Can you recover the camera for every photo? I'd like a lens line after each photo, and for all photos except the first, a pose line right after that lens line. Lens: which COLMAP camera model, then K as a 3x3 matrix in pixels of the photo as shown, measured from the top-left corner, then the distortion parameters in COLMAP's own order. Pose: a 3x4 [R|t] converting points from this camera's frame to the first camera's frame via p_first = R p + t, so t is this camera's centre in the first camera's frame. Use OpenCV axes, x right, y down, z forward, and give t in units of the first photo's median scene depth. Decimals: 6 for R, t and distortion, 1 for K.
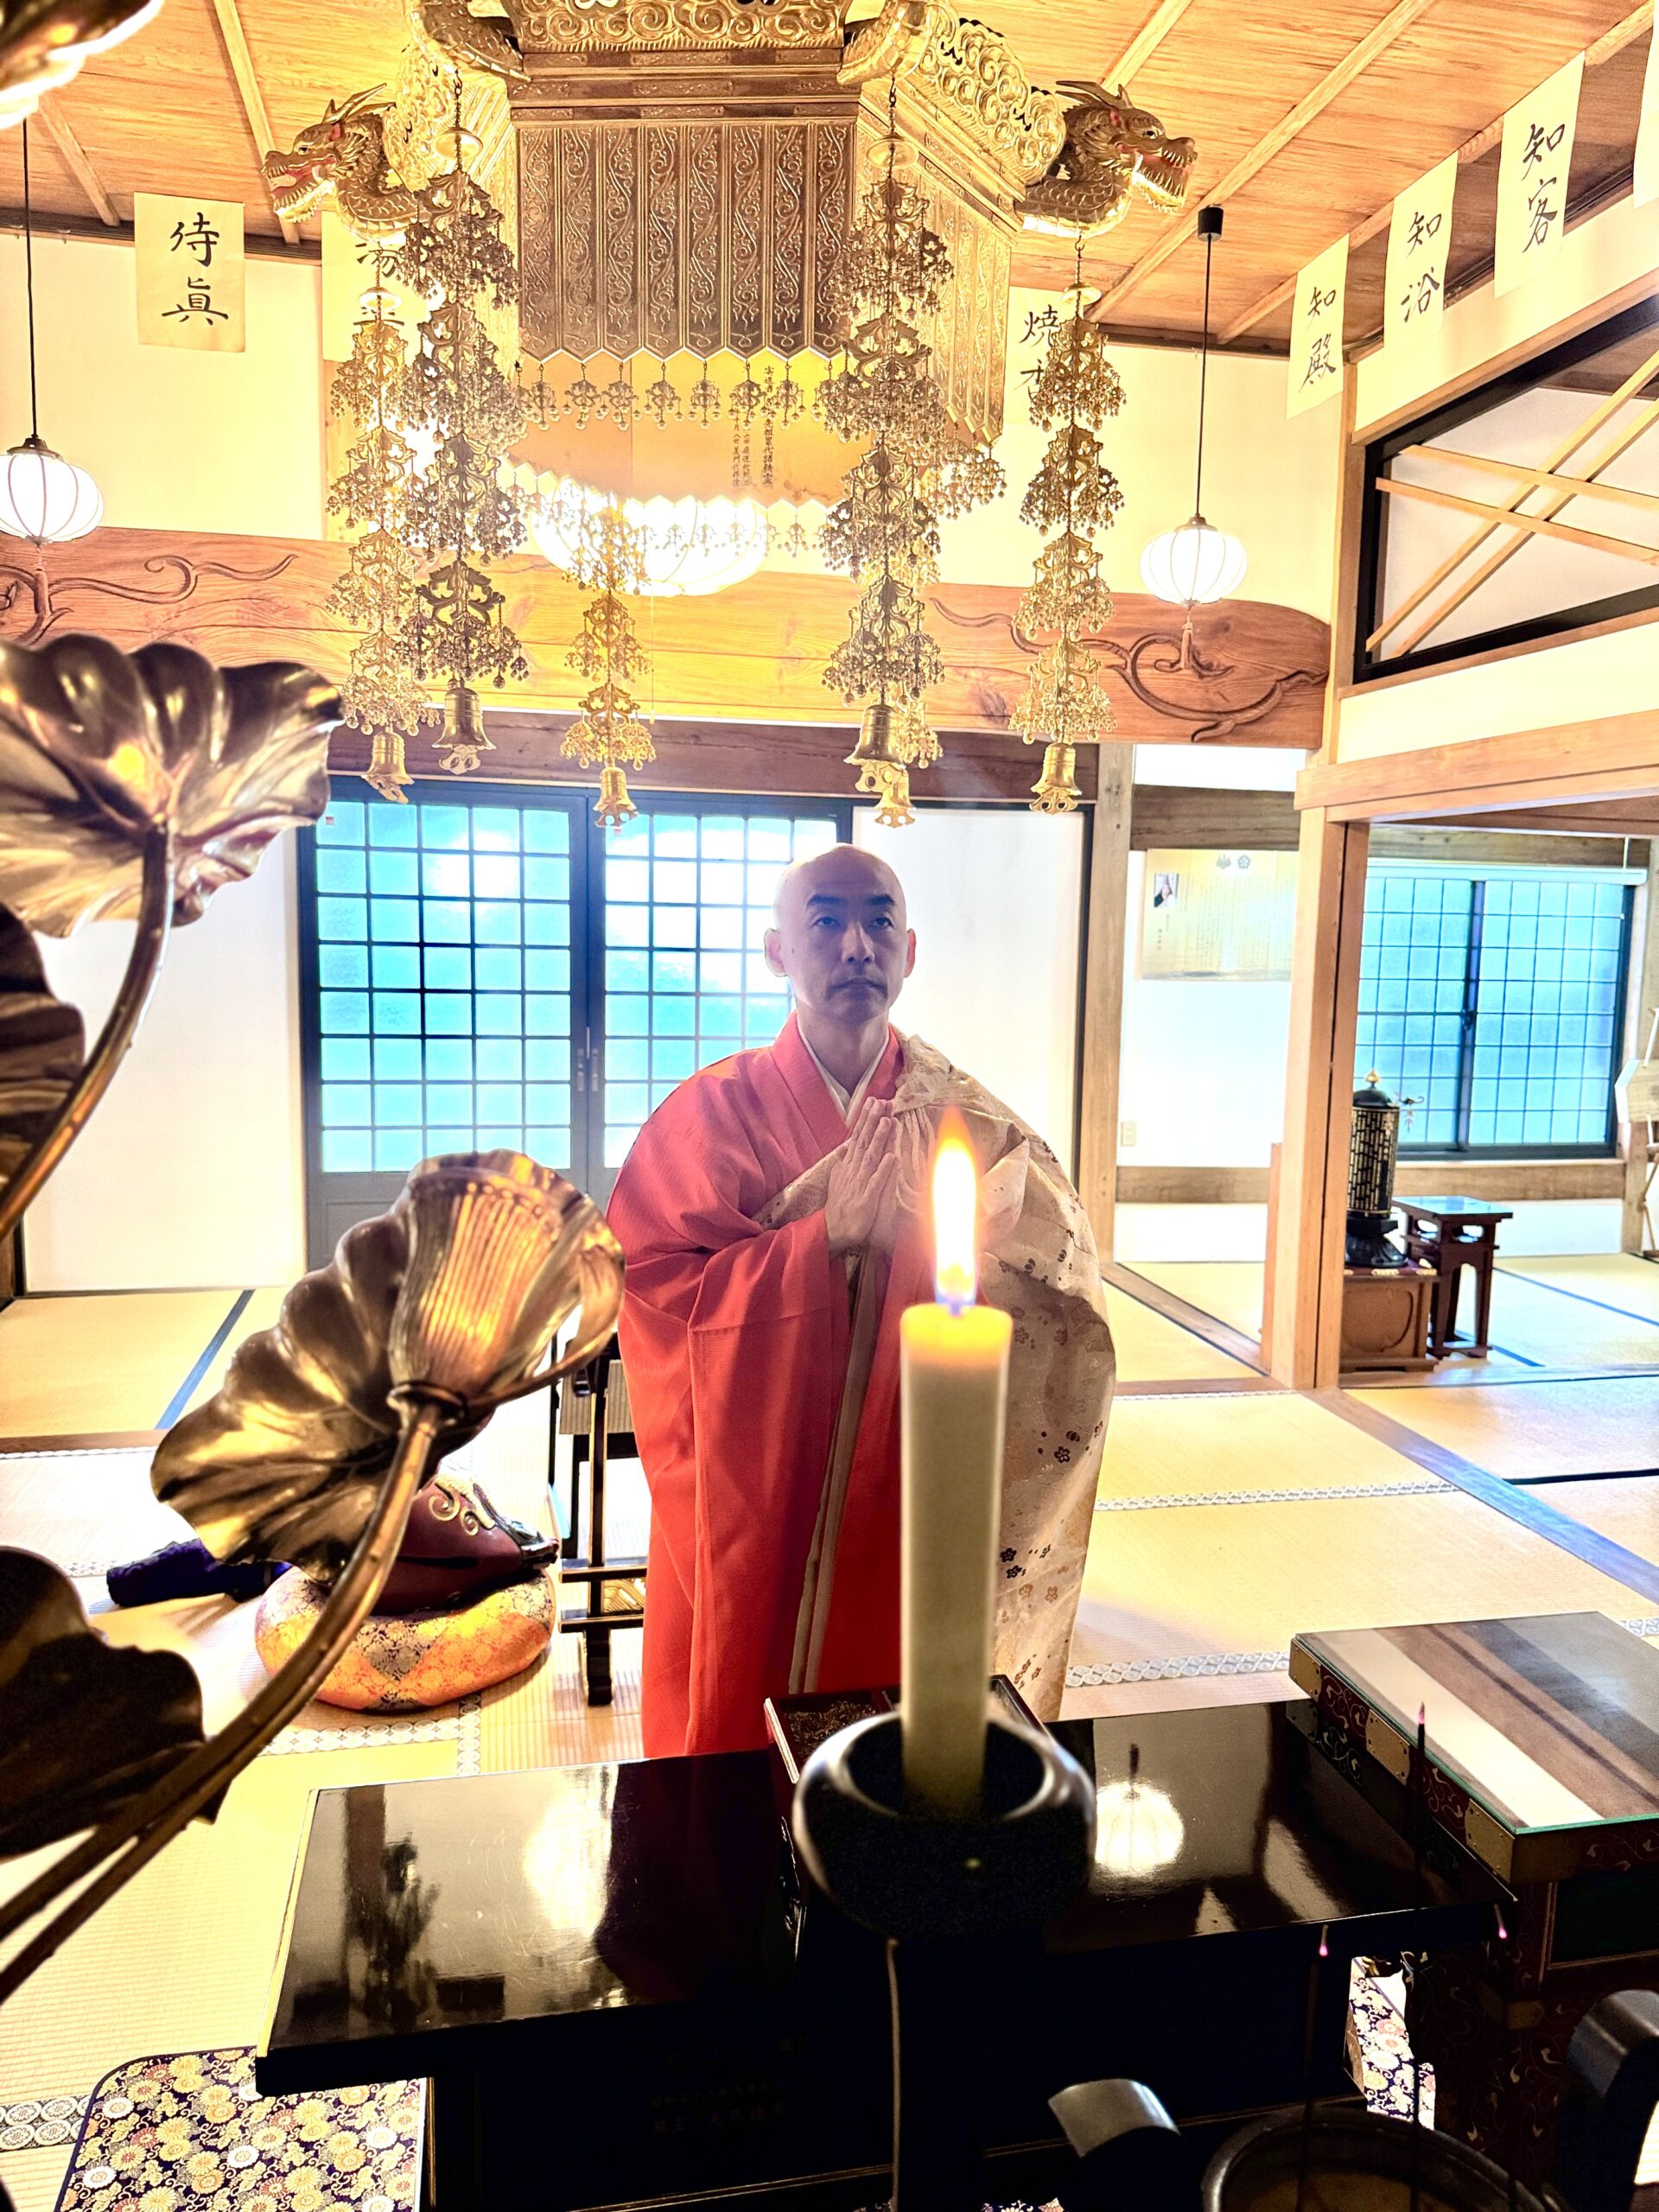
lens RADIAL K [[1553.4, 0, 829.5], [0, 1553.4, 1106.0], [0, 0, 1]] dist [0.039238, -0.051401]
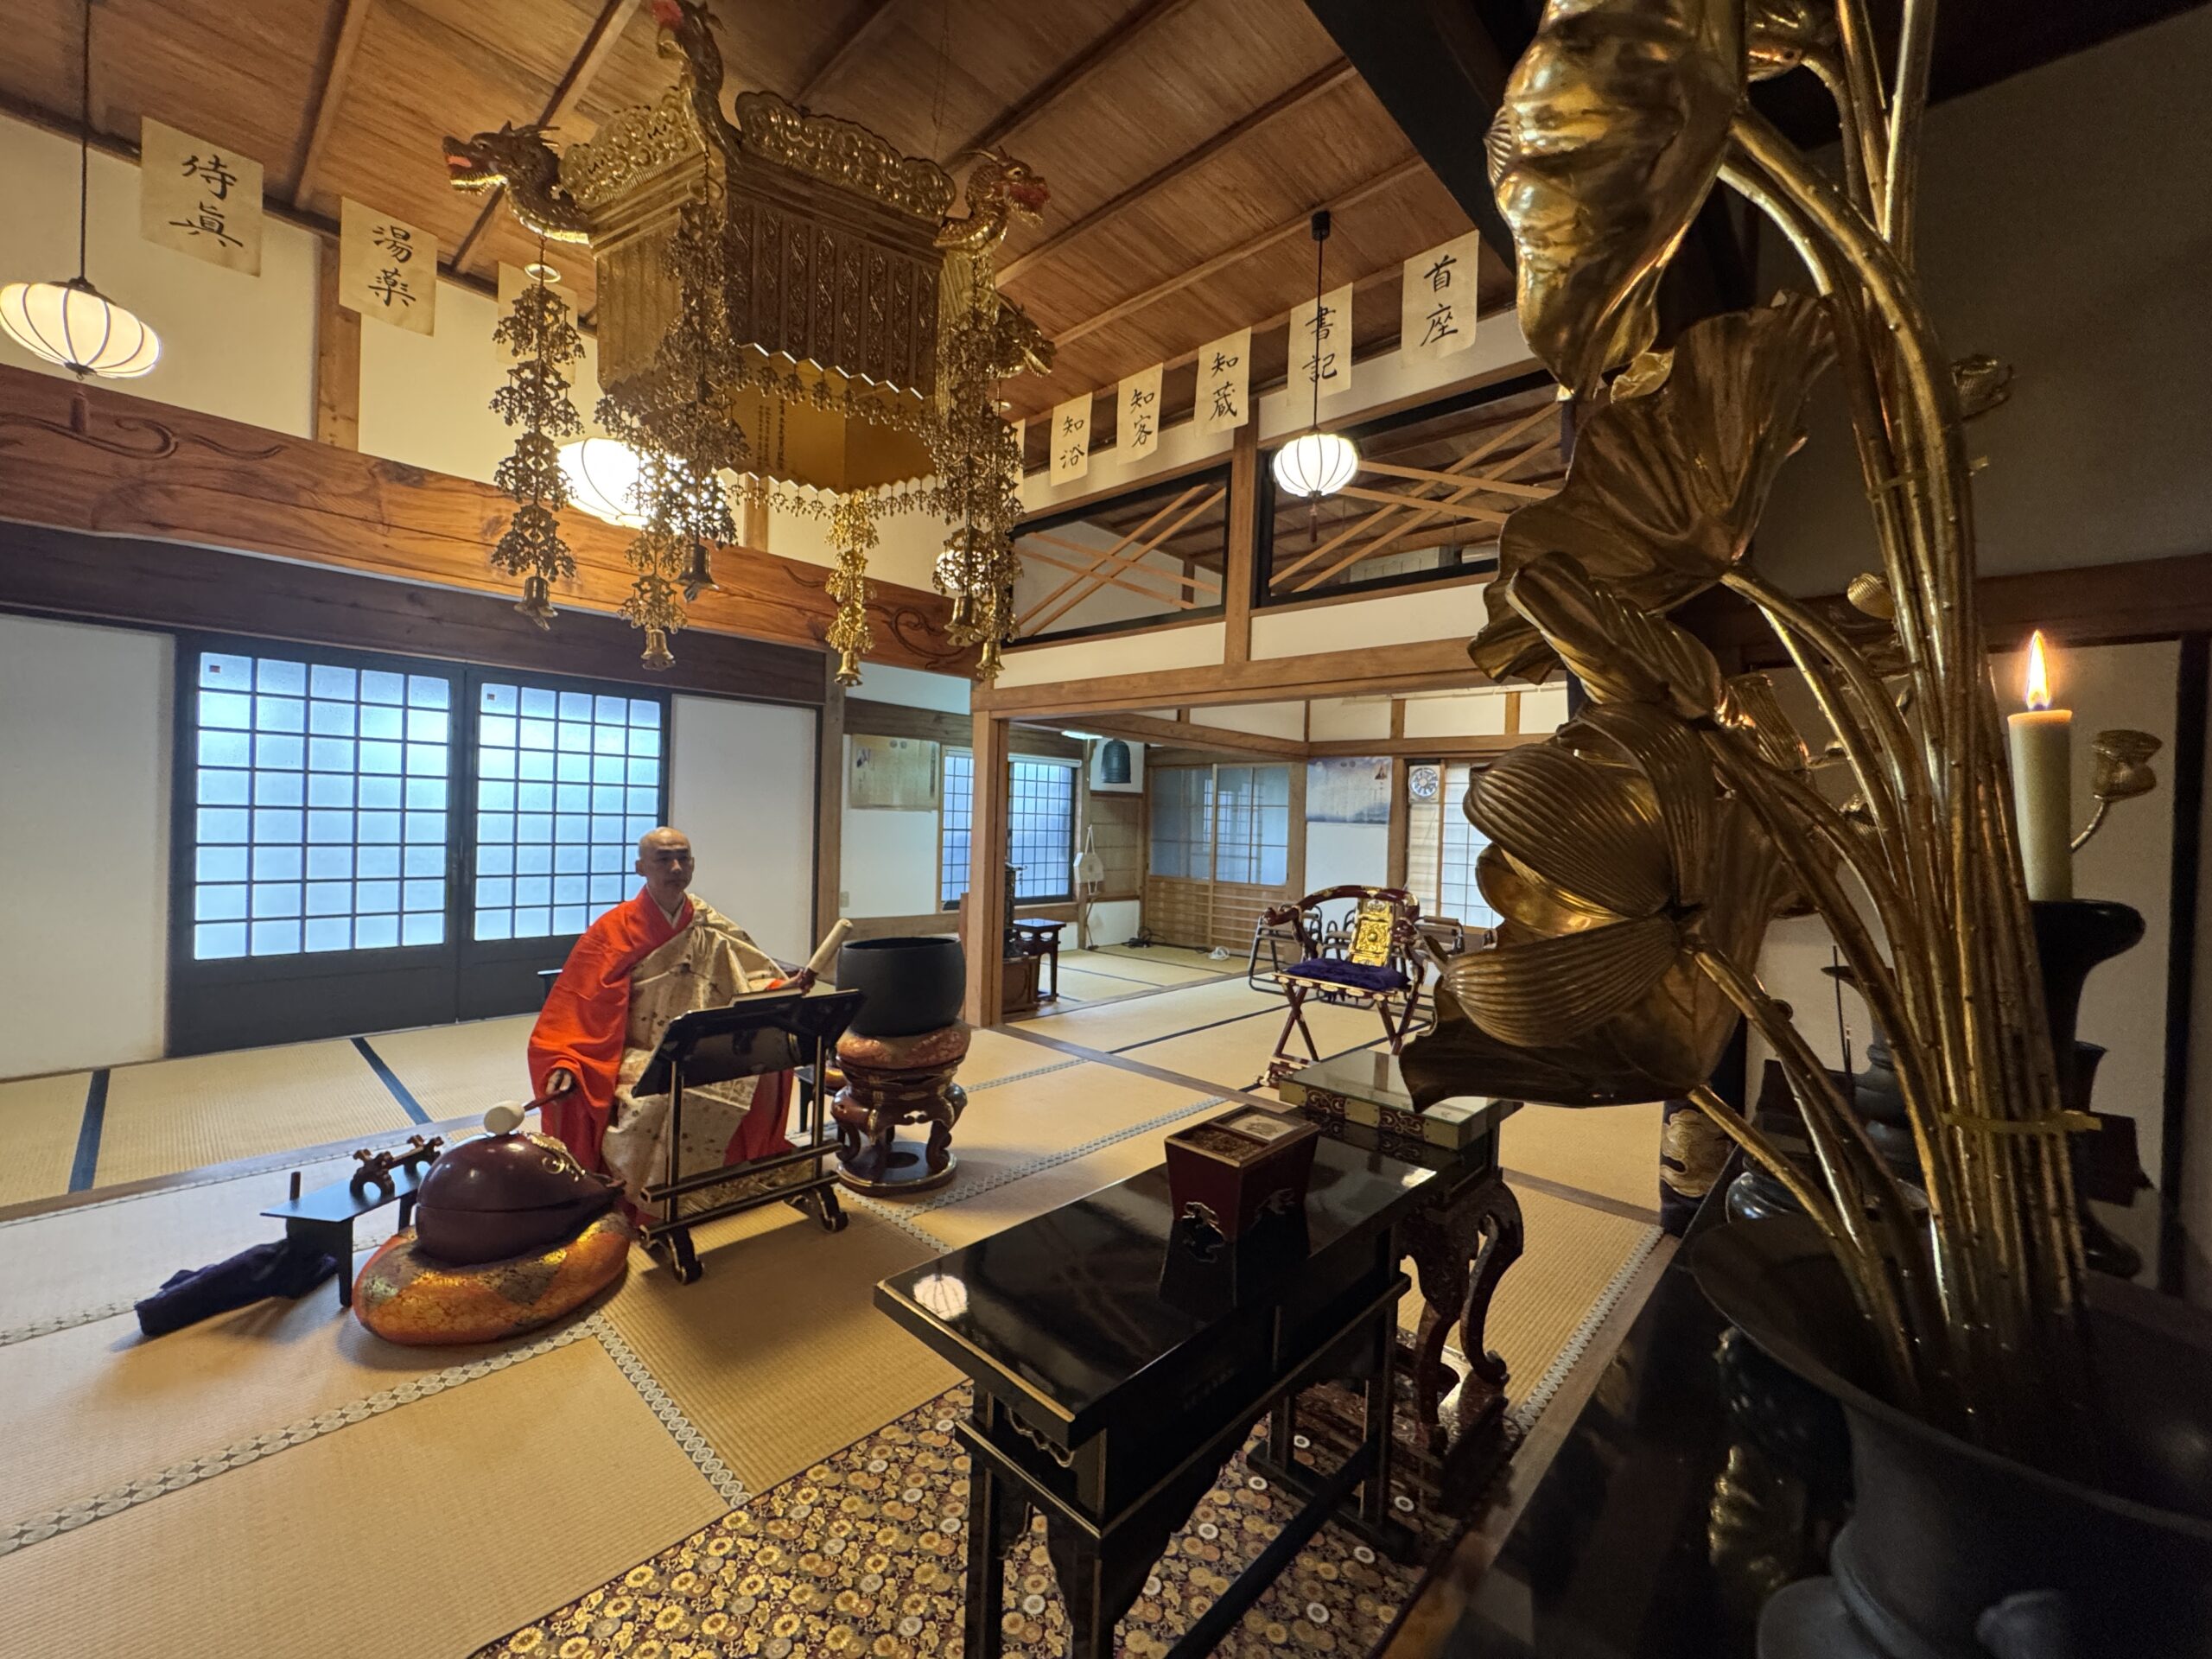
lens RADIAL K [[876.1, 0, 1106.0], [0, 876.1, 829.5], [0, 0, 1]] dist [-0.002525, 0.000115]
pose [[0.821738, -0.002309, 0.569860, -0.176463], [0.048553, 0.996639, -0.065976, 0.029028], [-0.567793, 0.081884, 0.819089, 0.067391]]
